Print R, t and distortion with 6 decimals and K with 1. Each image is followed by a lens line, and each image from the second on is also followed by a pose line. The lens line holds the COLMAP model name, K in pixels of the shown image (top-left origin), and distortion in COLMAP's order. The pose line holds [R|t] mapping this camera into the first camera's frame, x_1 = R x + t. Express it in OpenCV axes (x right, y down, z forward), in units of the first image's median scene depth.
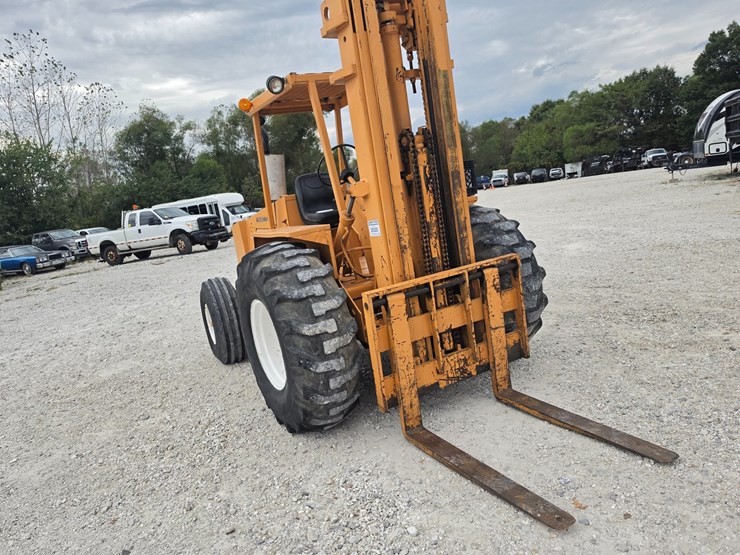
lens RADIAL K [[520.7, 0, 371.2], [0, 520.7, 280.3], [0, 0, 1]] dist [0.067008, -0.091579]
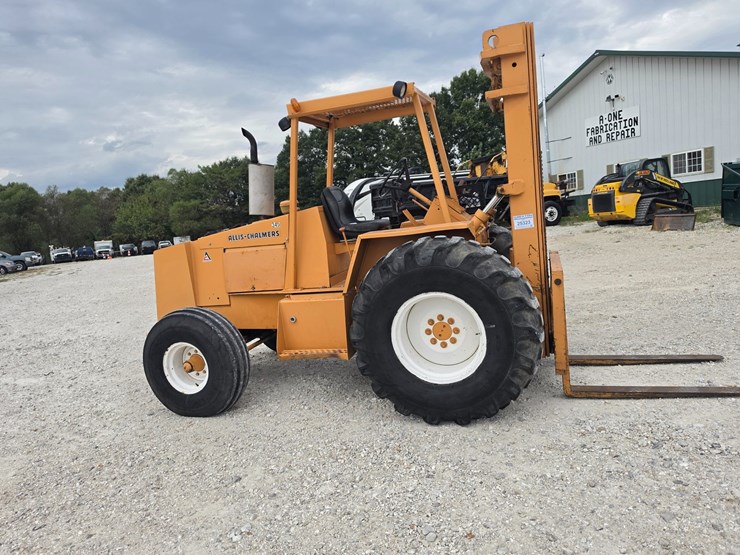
lens RADIAL K [[523.0, 0, 370.0], [0, 523.0, 276.9], [0, 0, 1]] dist [0.071175, -0.103746]
pose [[0.738099, -0.018224, 0.674446, -0.993196], [0.117849, 0.987750, -0.102282, 0.097986], [-0.664320, 0.154977, 0.731205, 0.355535]]
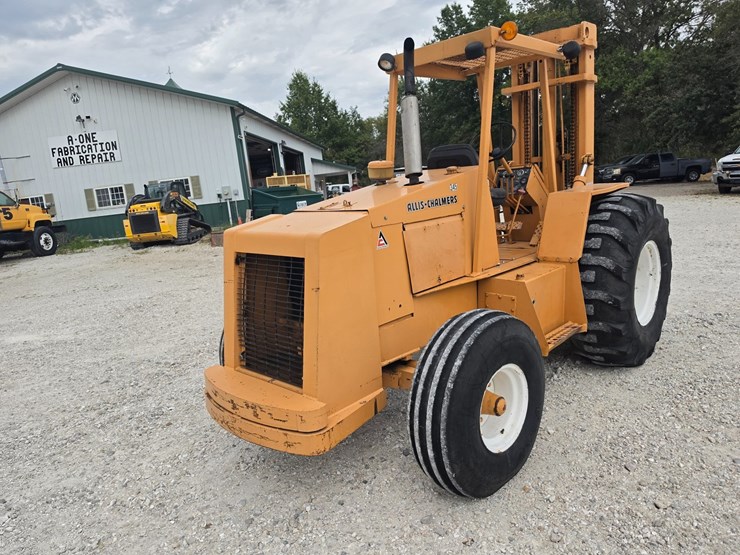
lens RADIAL K [[518.3, 0, 357.3], [0, 518.3, 285.7], [0, 0, 1]] dist [0.076176, -0.108264]
pose [[-0.257917, -0.017780, 0.966003, -1.145355], [0.299729, 0.949030, 0.097494, -0.168498], [-0.918499, 0.314685, -0.239442, 1.891922]]
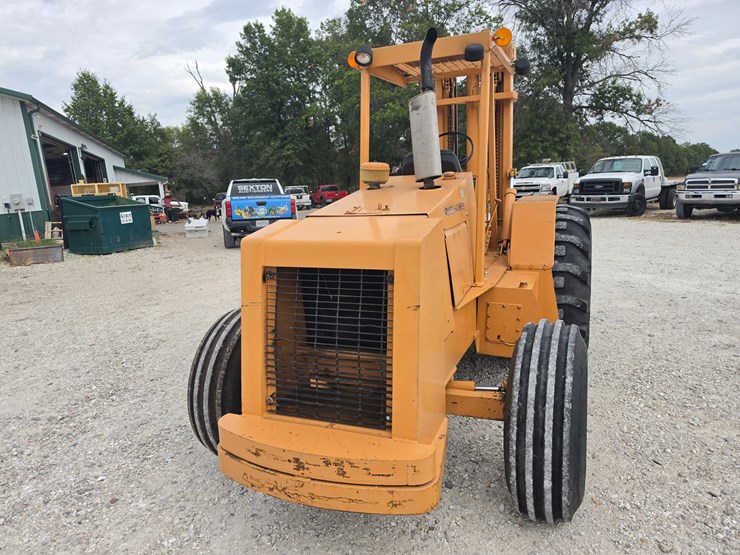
lens RADIAL K [[513.5, 0, 357.6], [0, 513.5, 288.5], [0, 0, 1]] dist [0.068444, -0.098098]
pose [[-0.593569, 0.022293, 0.804474, -0.876804], [0.289586, 0.938576, 0.187657, -0.257012], [-0.750877, 0.344352, -0.563565, 2.137453]]
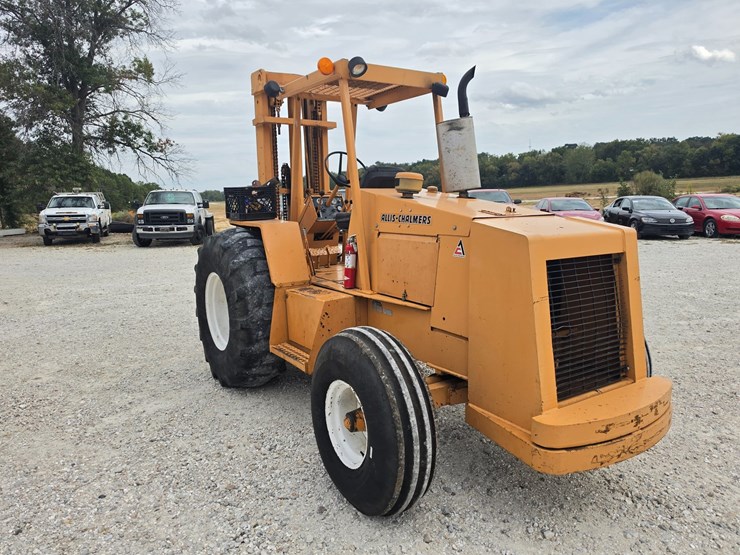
lens RADIAL K [[523.0, 0, 370.0], [0, 523.0, 276.9], [0, 0, 1]] dist [0.071175, -0.103746]
pose [[-0.983402, 0.179540, -0.026185, -0.046113], [0.160339, 0.927487, 0.337727, -0.444124], [0.084922, 0.327922, -0.940880, 2.485011]]
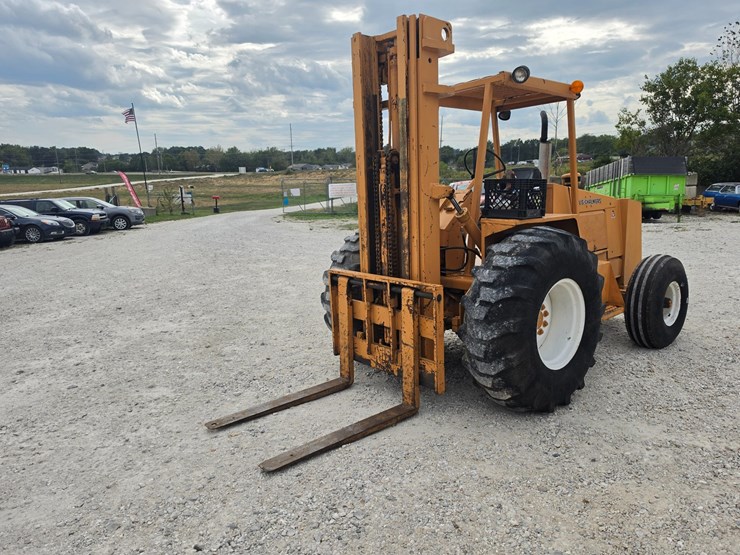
lens RADIAL K [[509.7, 0, 377.5], [0, 509.7, 280.0], [0, 0, 1]] dist [0.064309, -0.087238]
pose [[0.209200, 0.315106, -0.925712, 1.150075], [-0.179485, 0.942950, 0.280412, -0.313310], [0.961260, 0.107489, 0.253822, 0.672361]]
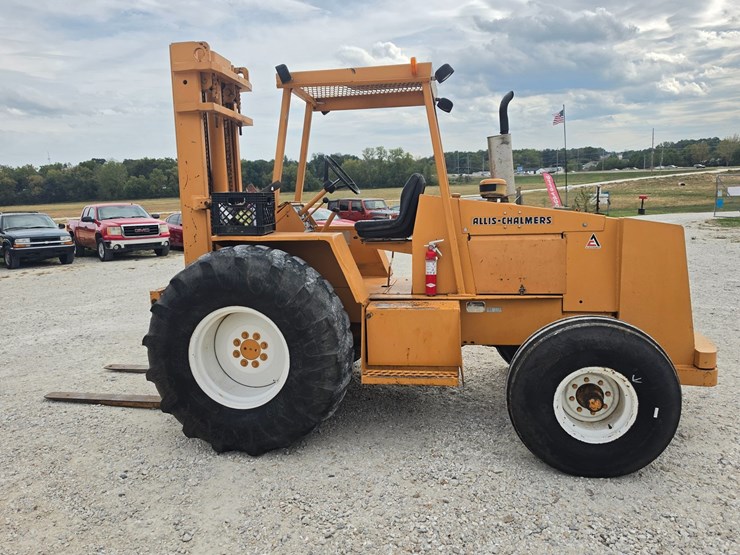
lens RADIAL K [[523.5, 0, 371.0], [0, 523.5, 272.3], [0, 0, 1]] dist [0.076203, -0.099119]
pose [[-0.621929, 0.270703, -0.734795, 0.791511], [-0.020941, 0.932263, 0.361175, -0.486590], [0.782793, 0.240013, -0.574133, 1.985739]]
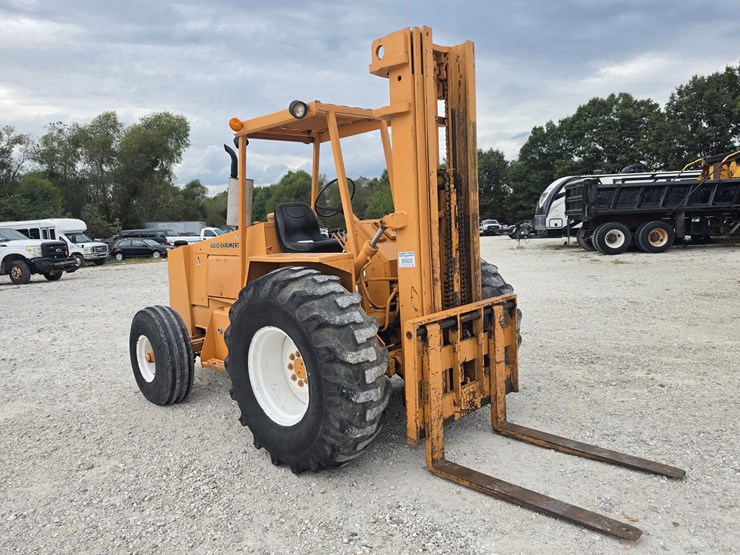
lens RADIAL K [[523.8, 0, 379.7], [0, 523.8, 275.6], [0, 0, 1]] dist [0.074145, -0.104469]
pose [[0.952124, 0.068440, 0.297952, -0.326900], [-0.037888, 0.993522, -0.107140, 0.040685], [-0.303355, 0.090722, 0.948549, 0.041839]]
